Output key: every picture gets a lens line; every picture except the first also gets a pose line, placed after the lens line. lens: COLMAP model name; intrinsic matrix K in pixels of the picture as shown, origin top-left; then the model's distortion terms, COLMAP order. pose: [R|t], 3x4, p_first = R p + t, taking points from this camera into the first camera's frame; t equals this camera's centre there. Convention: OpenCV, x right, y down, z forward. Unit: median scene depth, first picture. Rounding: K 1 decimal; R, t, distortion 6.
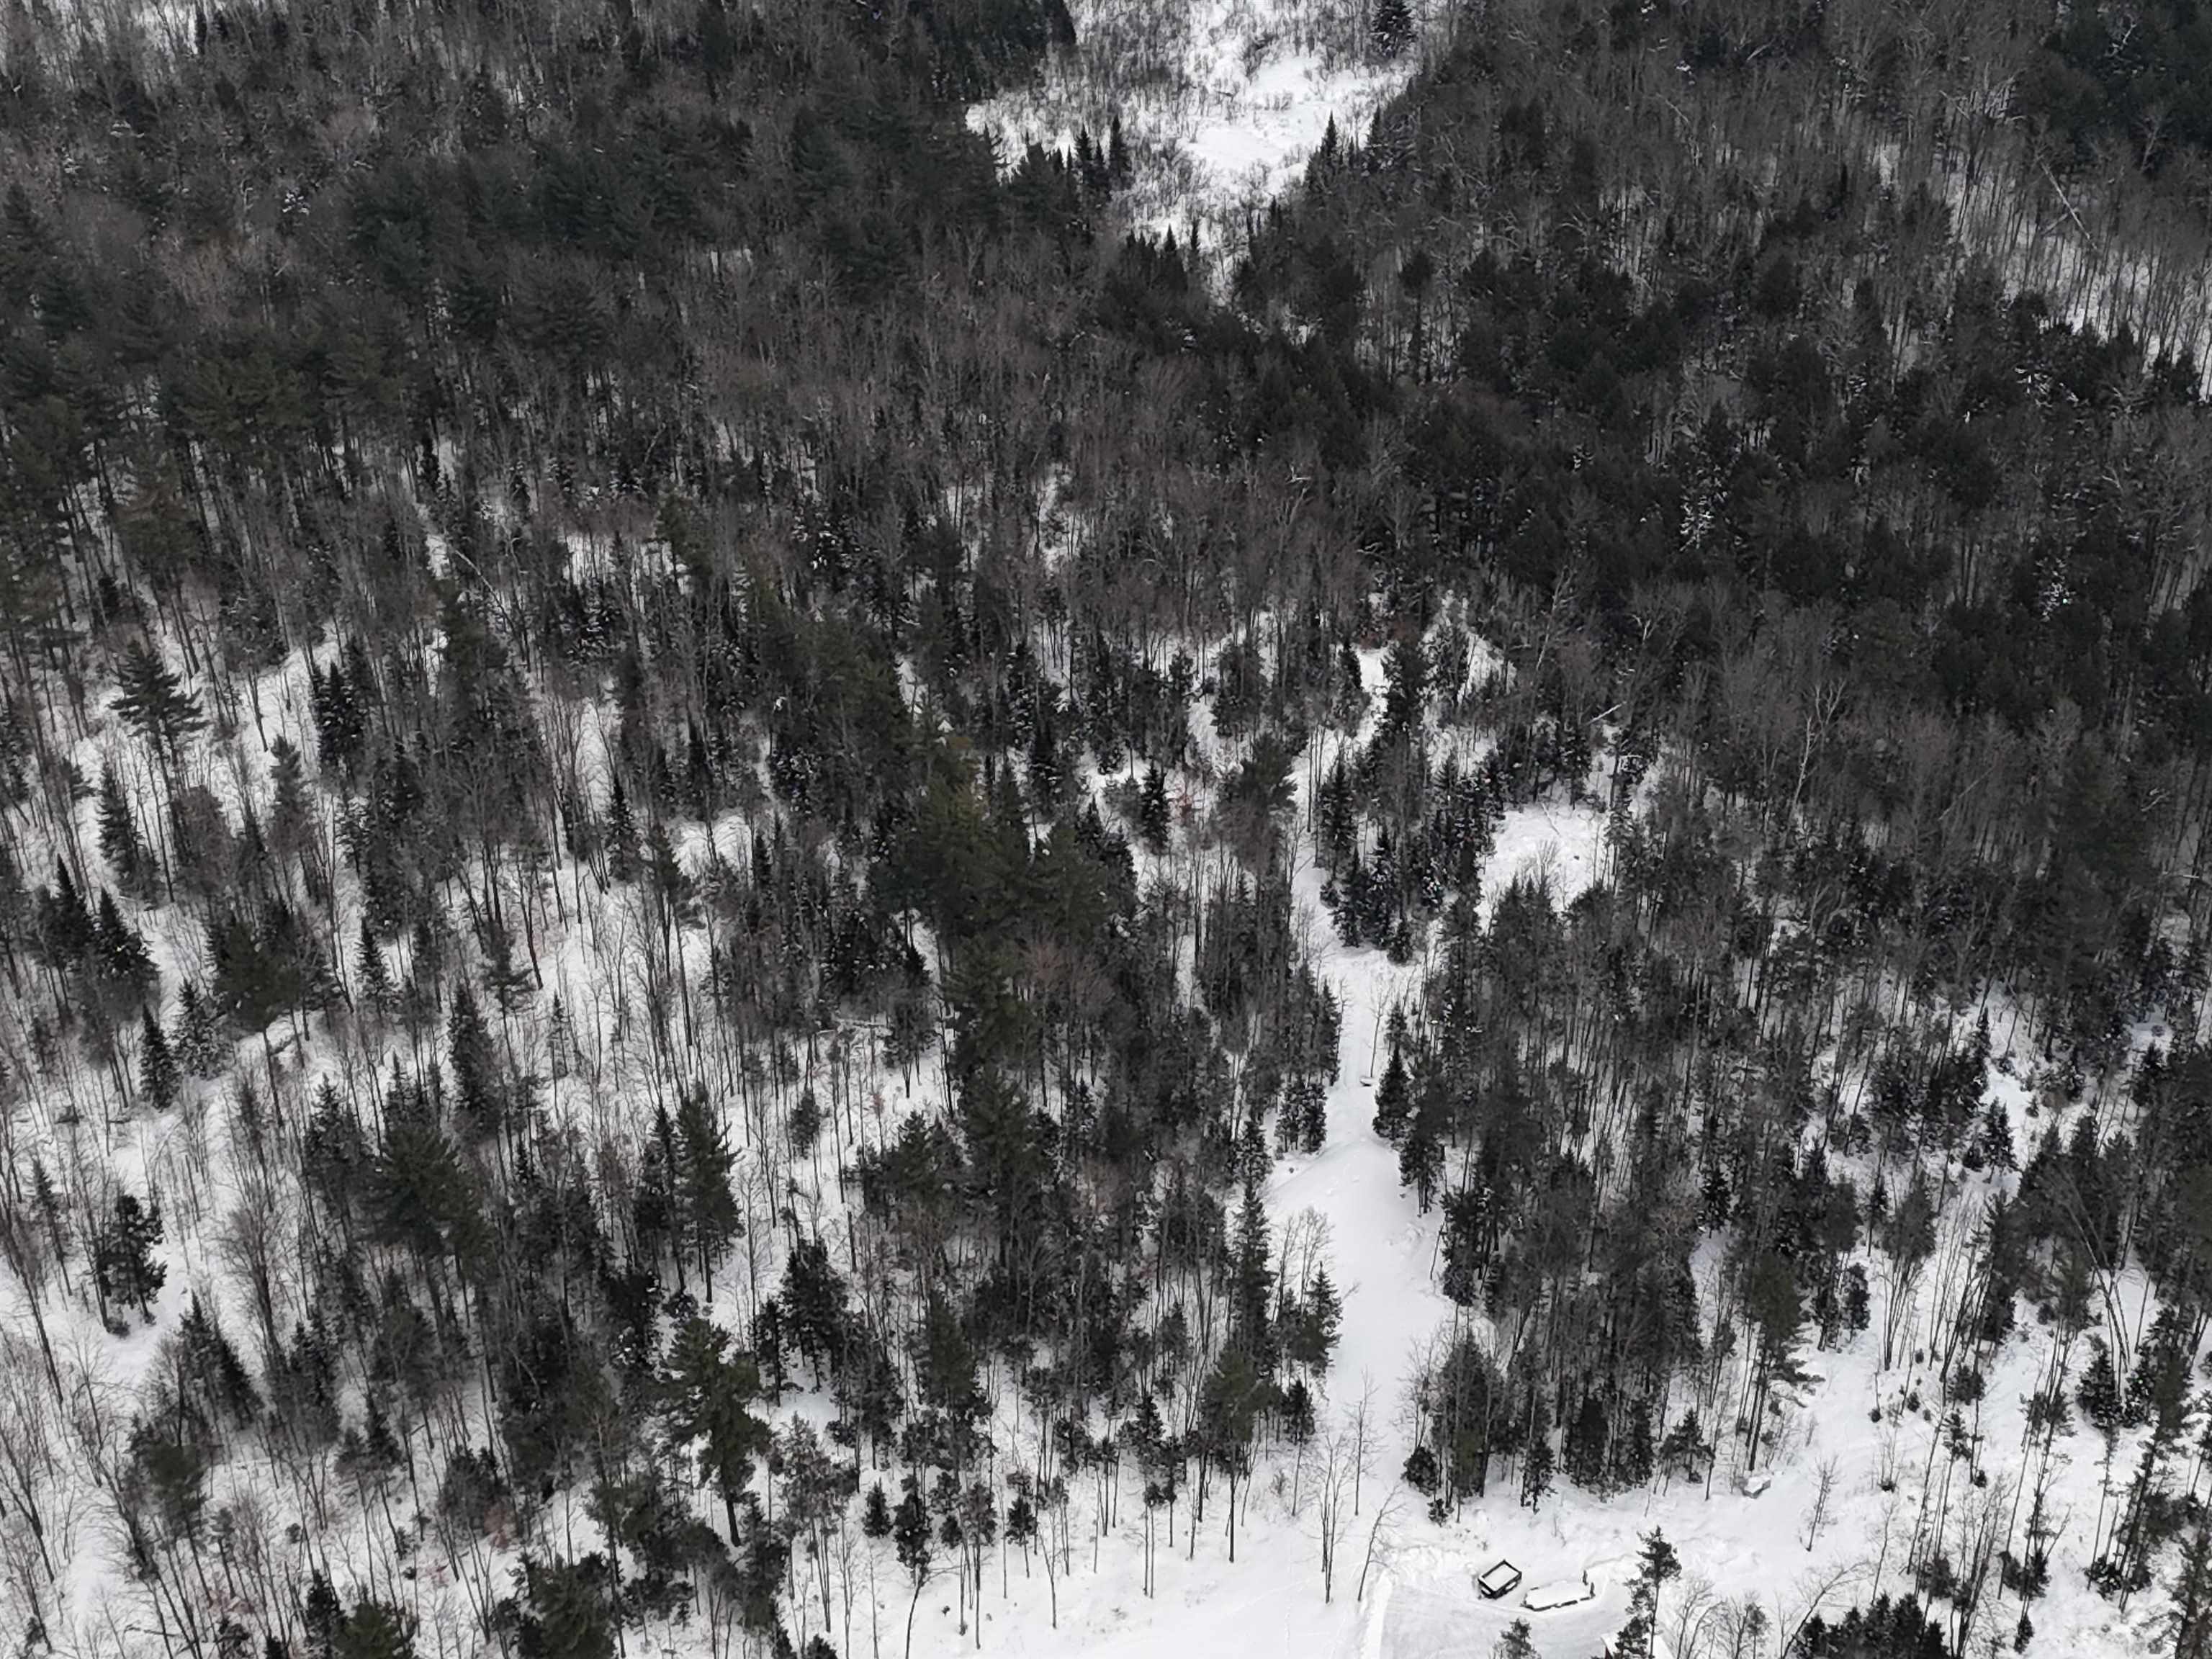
lens RADIAL K [[3226.2, 0, 1106.0], [0, 3226.2, 829.5], [0, 0, 1]] dist [0.111138, -0.159026]
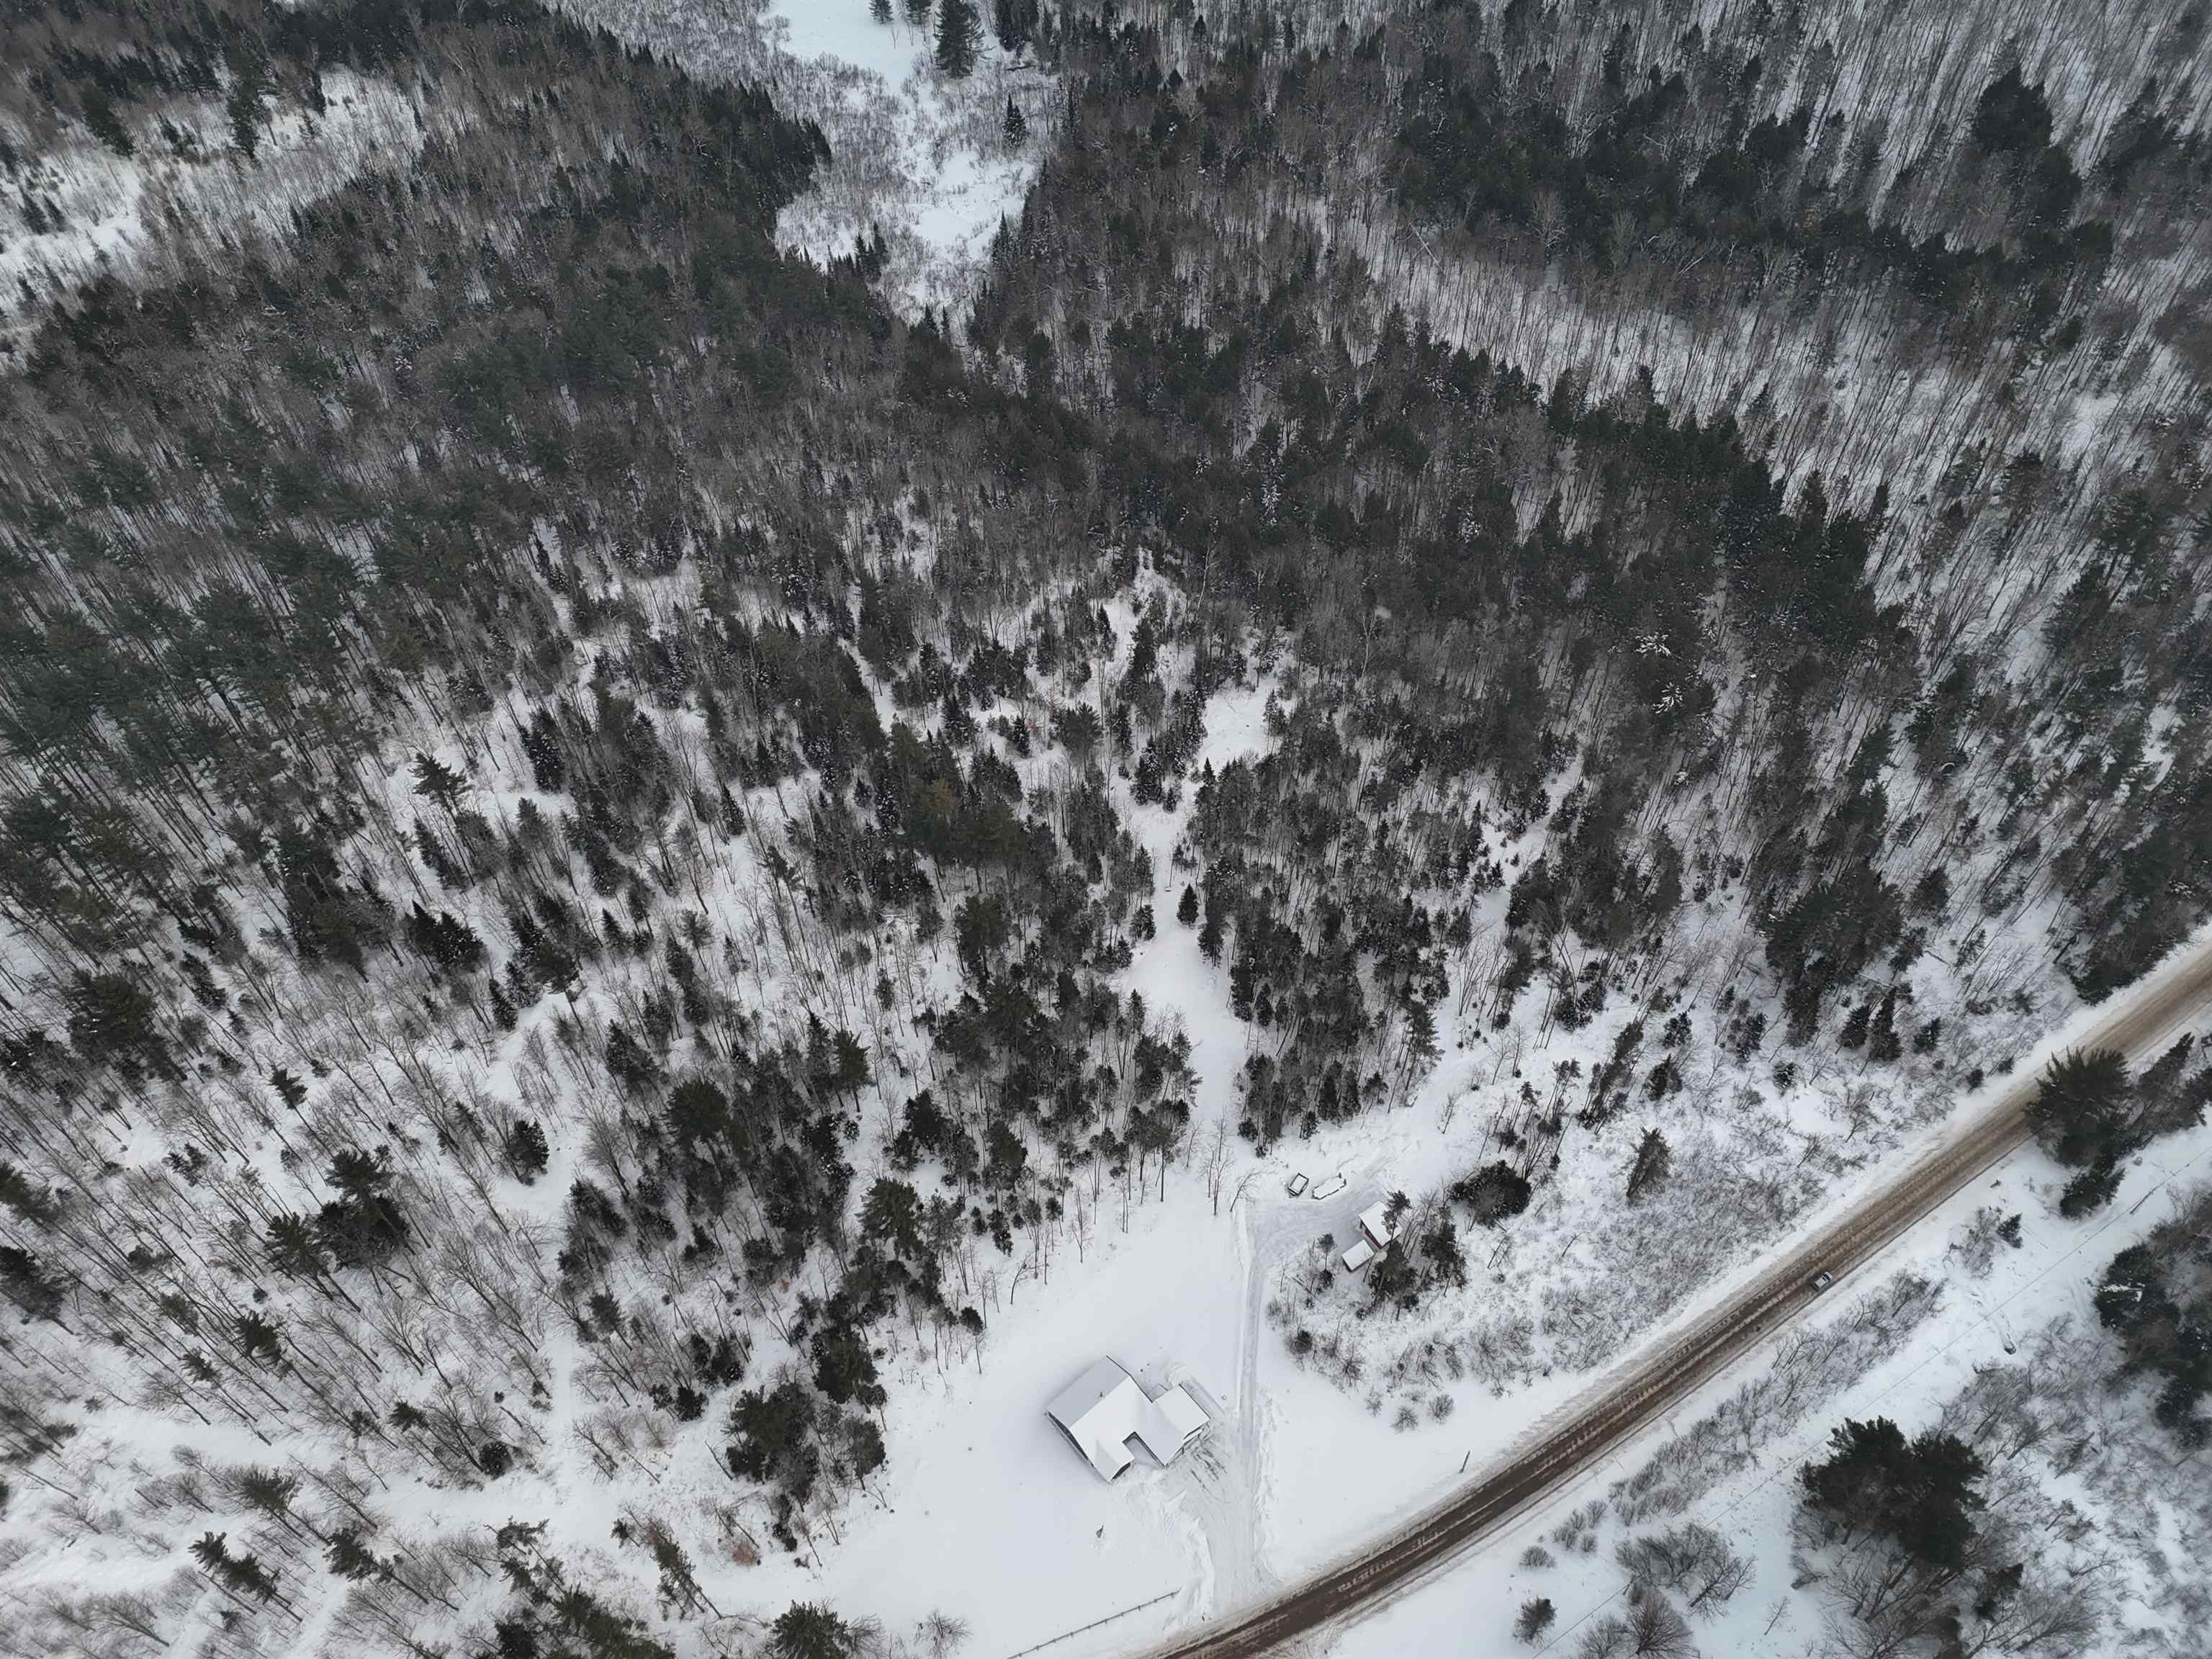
lens RADIAL K [[1614.4, 0, 1106.0], [0, 1614.4, 829.5], [0, 0, 1]] dist [0.089248, -0.085043]
pose [[0.977078, -0.163595, 0.136220, -0.085109], [0.121796, 0.954394, 0.272576, -0.240170], [-0.174599, -0.249737, 0.952442, 0.143275]]
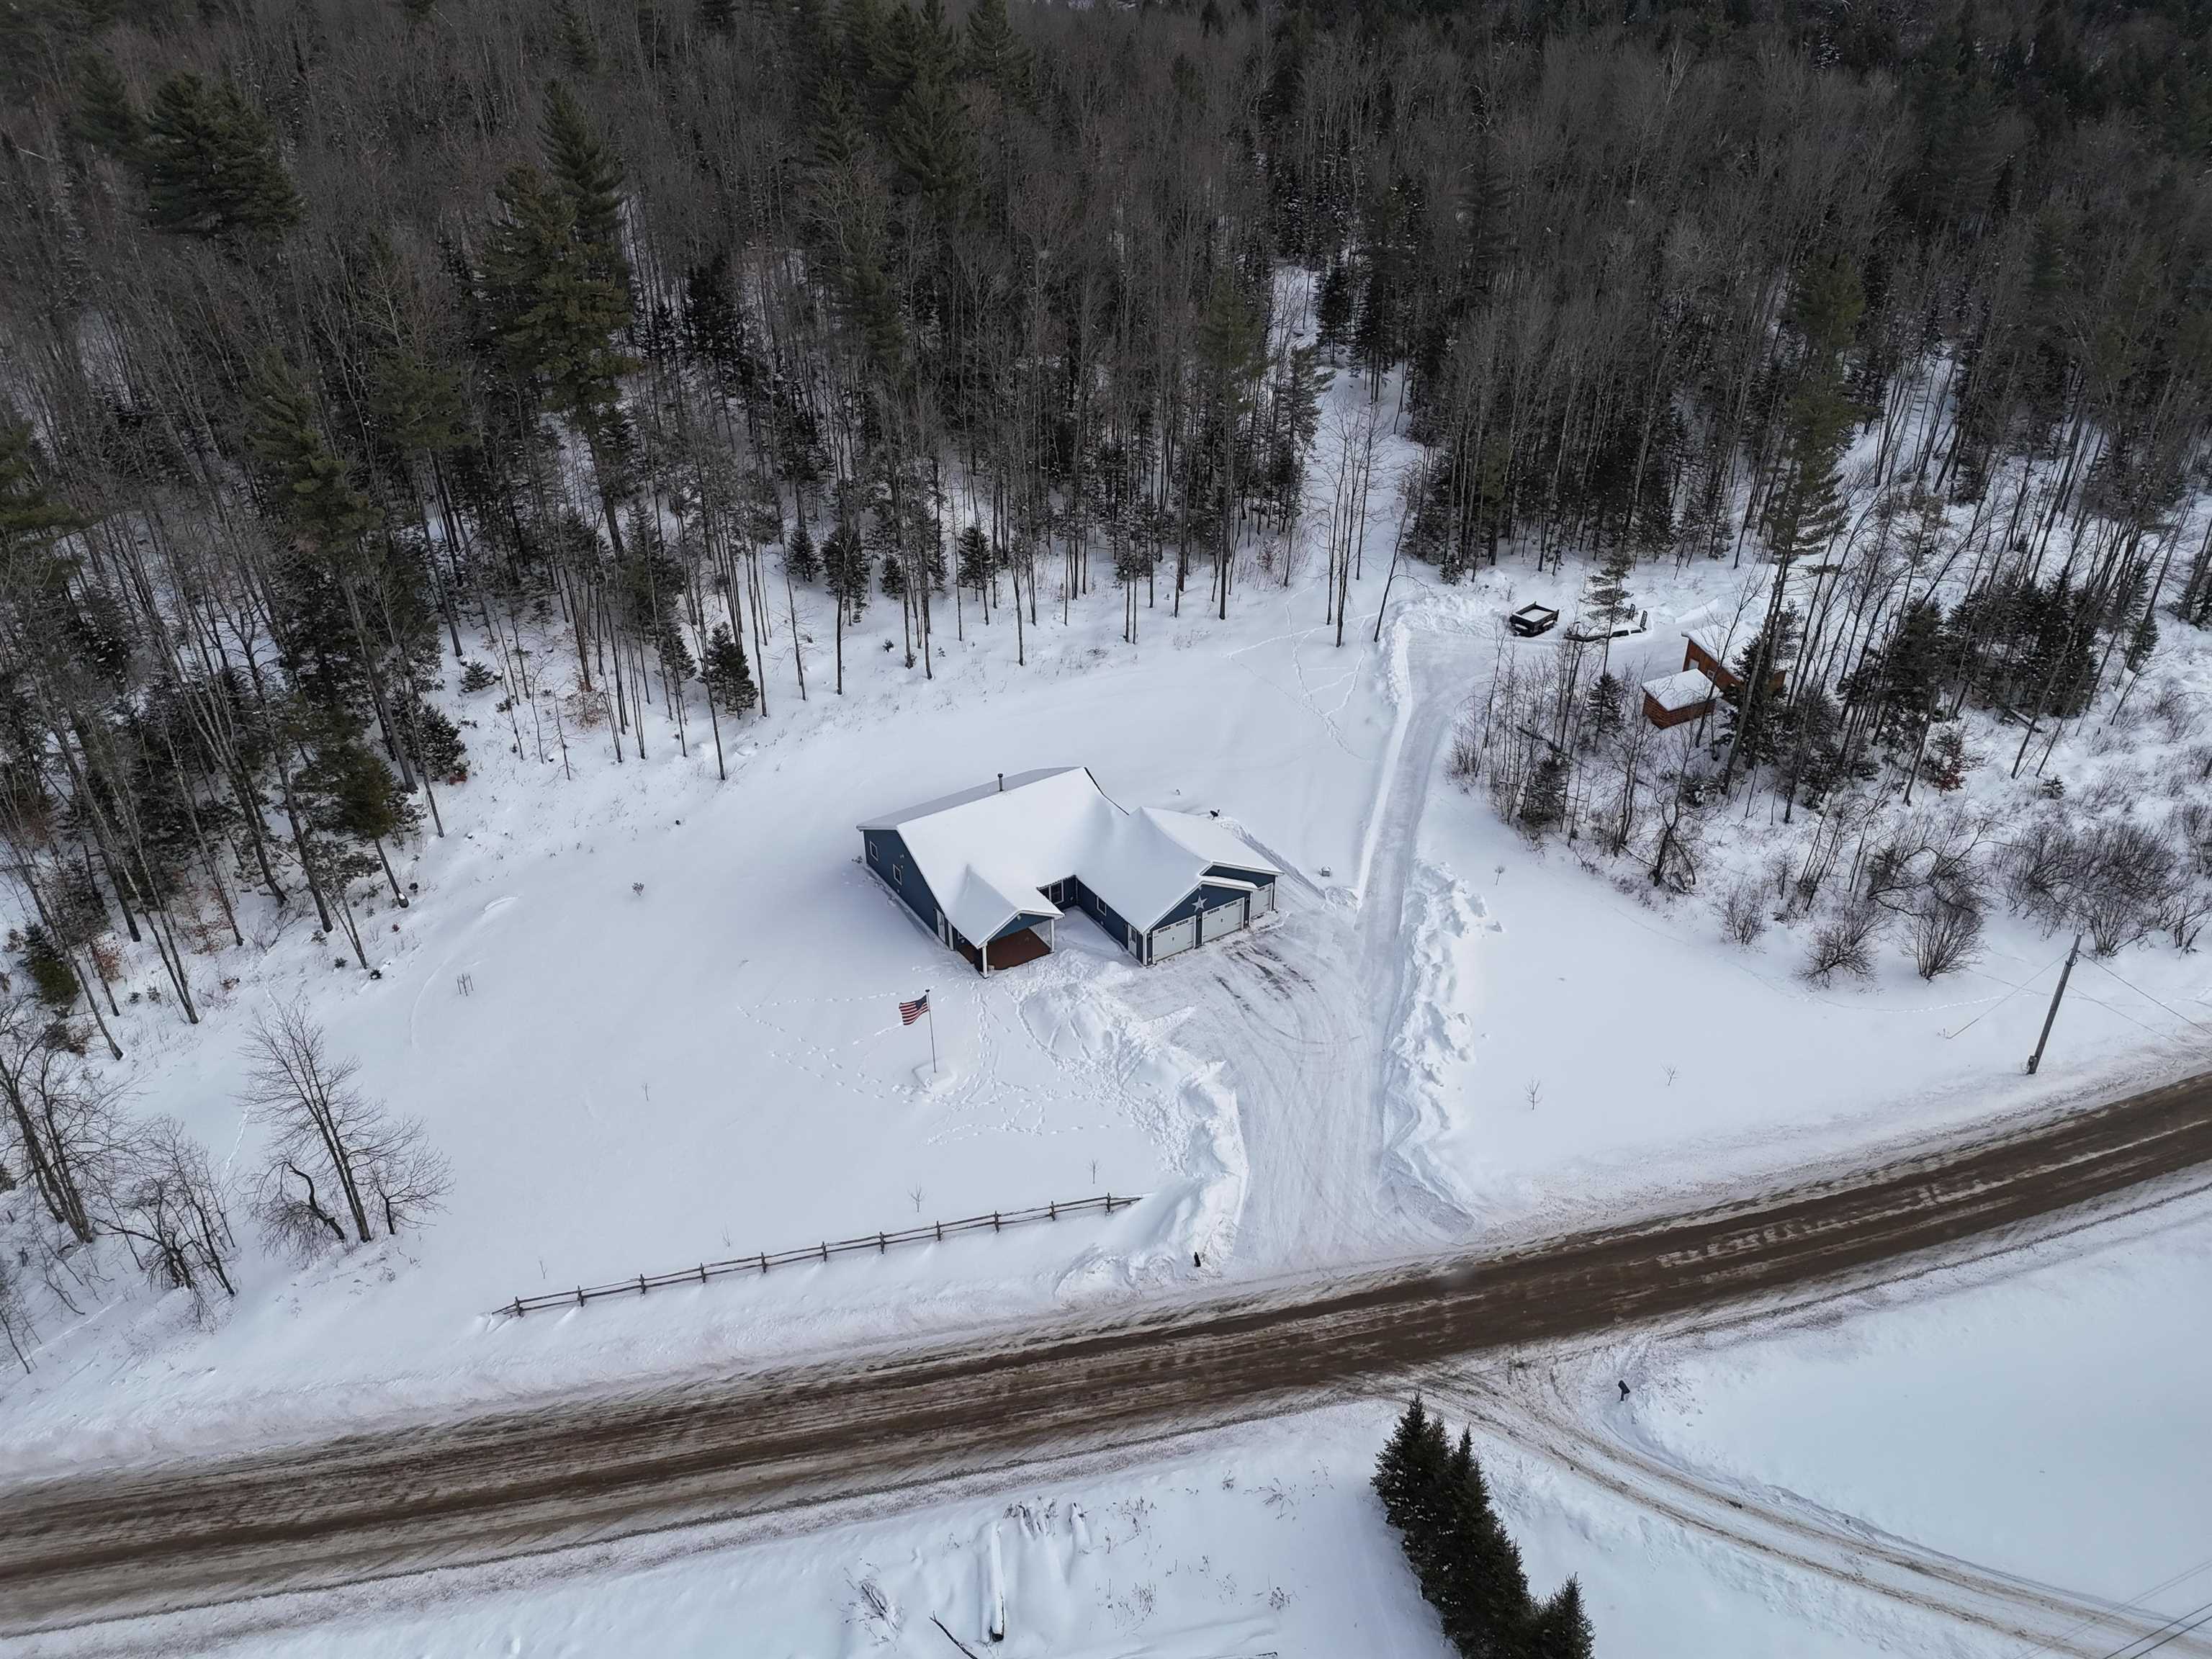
lens RADIAL K [[1614.4, 0, 1106.0], [0, 1614.4, 829.5], [0, 0, 1]] dist [0.089248, -0.085043]
pose [[0.997631, -0.036638, 0.058219, -0.018626], [0.039304, 0.998198, -0.045332, 0.289302], [-0.056453, 0.047513, 0.997274, 0.554732]]
